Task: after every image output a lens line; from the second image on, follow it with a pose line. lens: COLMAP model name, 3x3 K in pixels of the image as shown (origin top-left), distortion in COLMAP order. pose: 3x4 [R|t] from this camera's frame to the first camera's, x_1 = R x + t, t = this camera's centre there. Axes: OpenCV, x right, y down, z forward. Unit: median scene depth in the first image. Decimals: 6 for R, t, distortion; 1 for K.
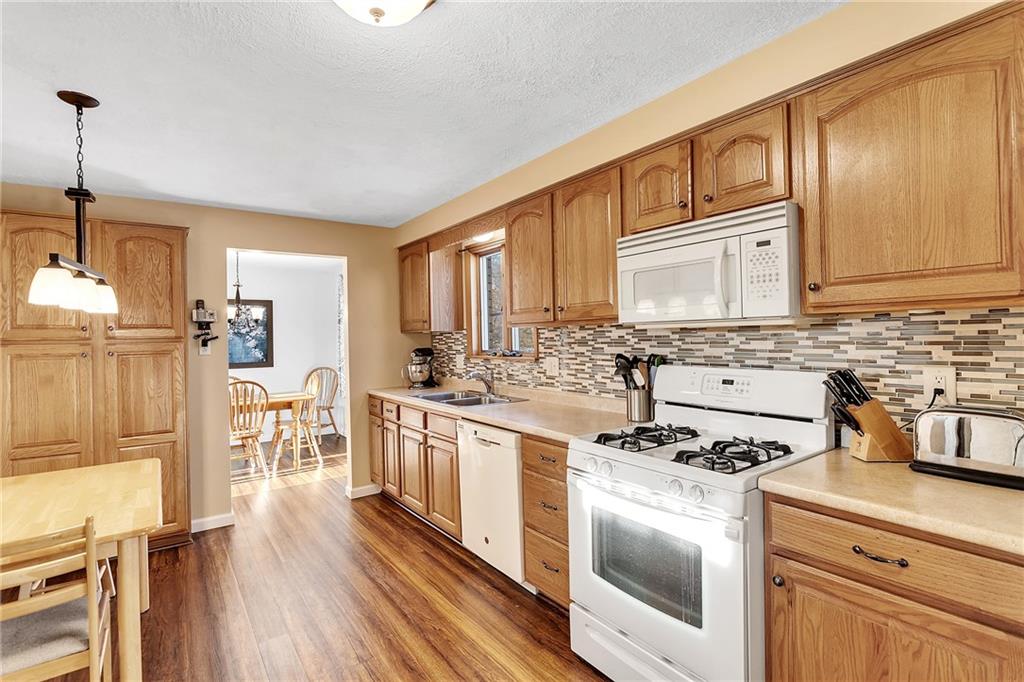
lens RADIAL K [[487.0, 0, 516.3], [0, 487.0, 337.6], [0, 0, 1]] dist [-0.020387, 0.008300]
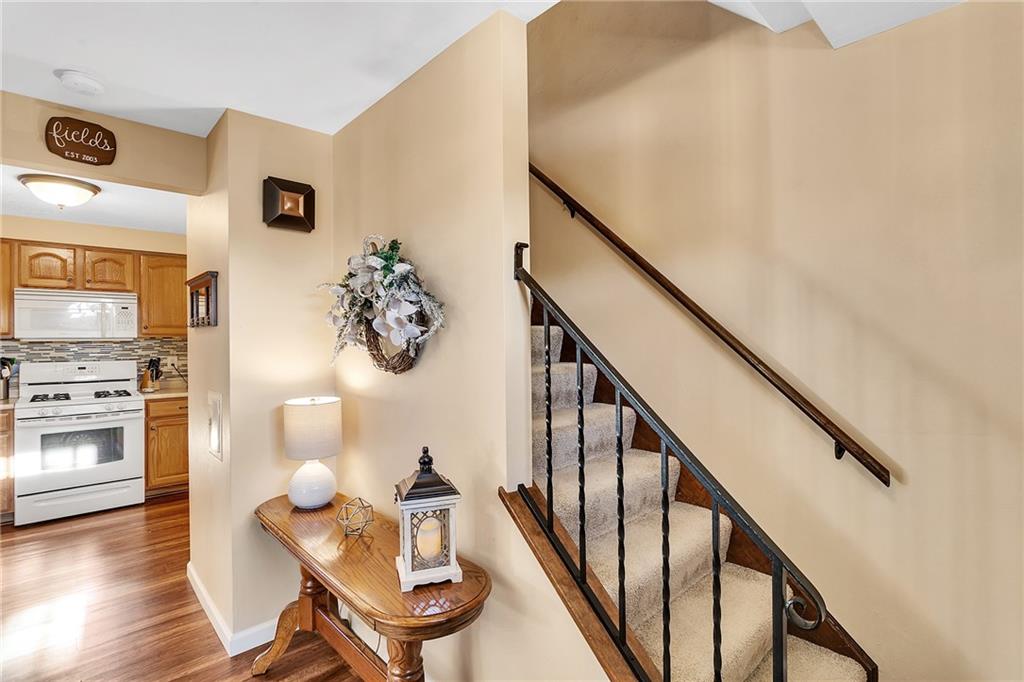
lens RADIAL K [[487.0, 0, 516.3], [0, 487.0, 337.6], [0, 0, 1]] dist [-0.020387, 0.008300]
pose [[-0.123782, 0.025583, 0.991980, -1.539793], [0.014490, 0.999608, -0.023972, 0.032183], [-0.992204, 0.011407, -0.124104, -0.481082]]
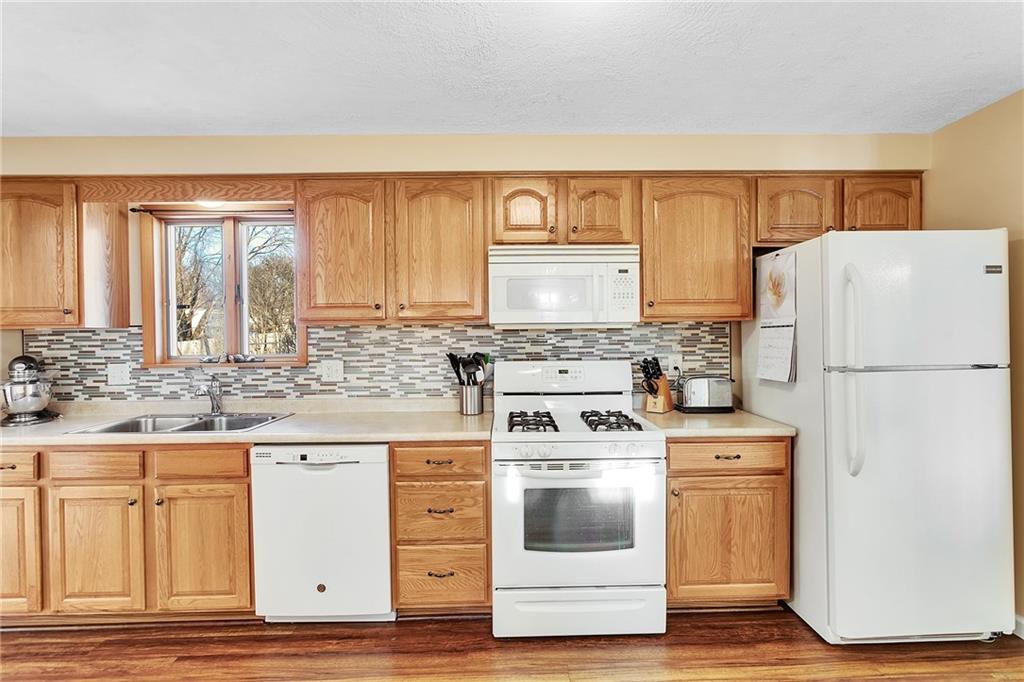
lens RADIAL K [[487.0, 0, 516.3], [0, 487.0, 337.6], [0, 0, 1]] dist [-0.020387, 0.008300]
pose [[0.573606, 0.008090, 0.819091, -0.599383], [0.001814, 0.999936, -0.011147, 0.012823], [-0.819129, 0.007880, 0.573555, 0.304102]]
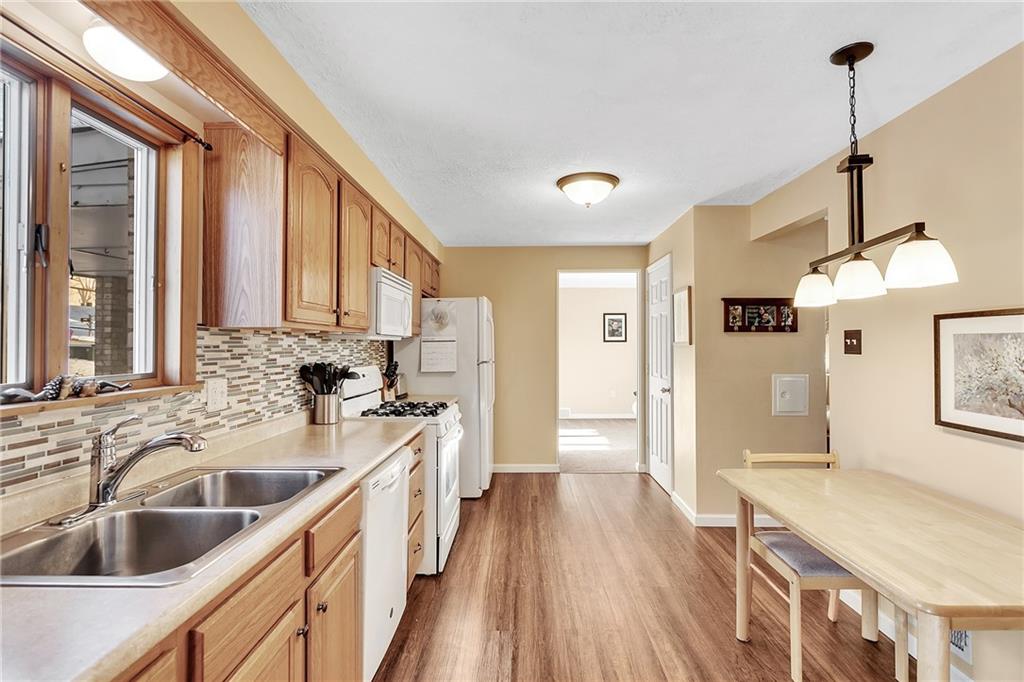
lens RADIAL K [[487.0, 0, 516.3], [0, 487.0, 337.6], [0, 0, 1]] dist [-0.020387, 0.008300]
pose [[-0.795998, 0.036538, 0.604195, -0.764863], [0.026753, 0.999325, -0.025187, 0.019459], [-0.604707, -0.003885, -0.796438, 1.661413]]
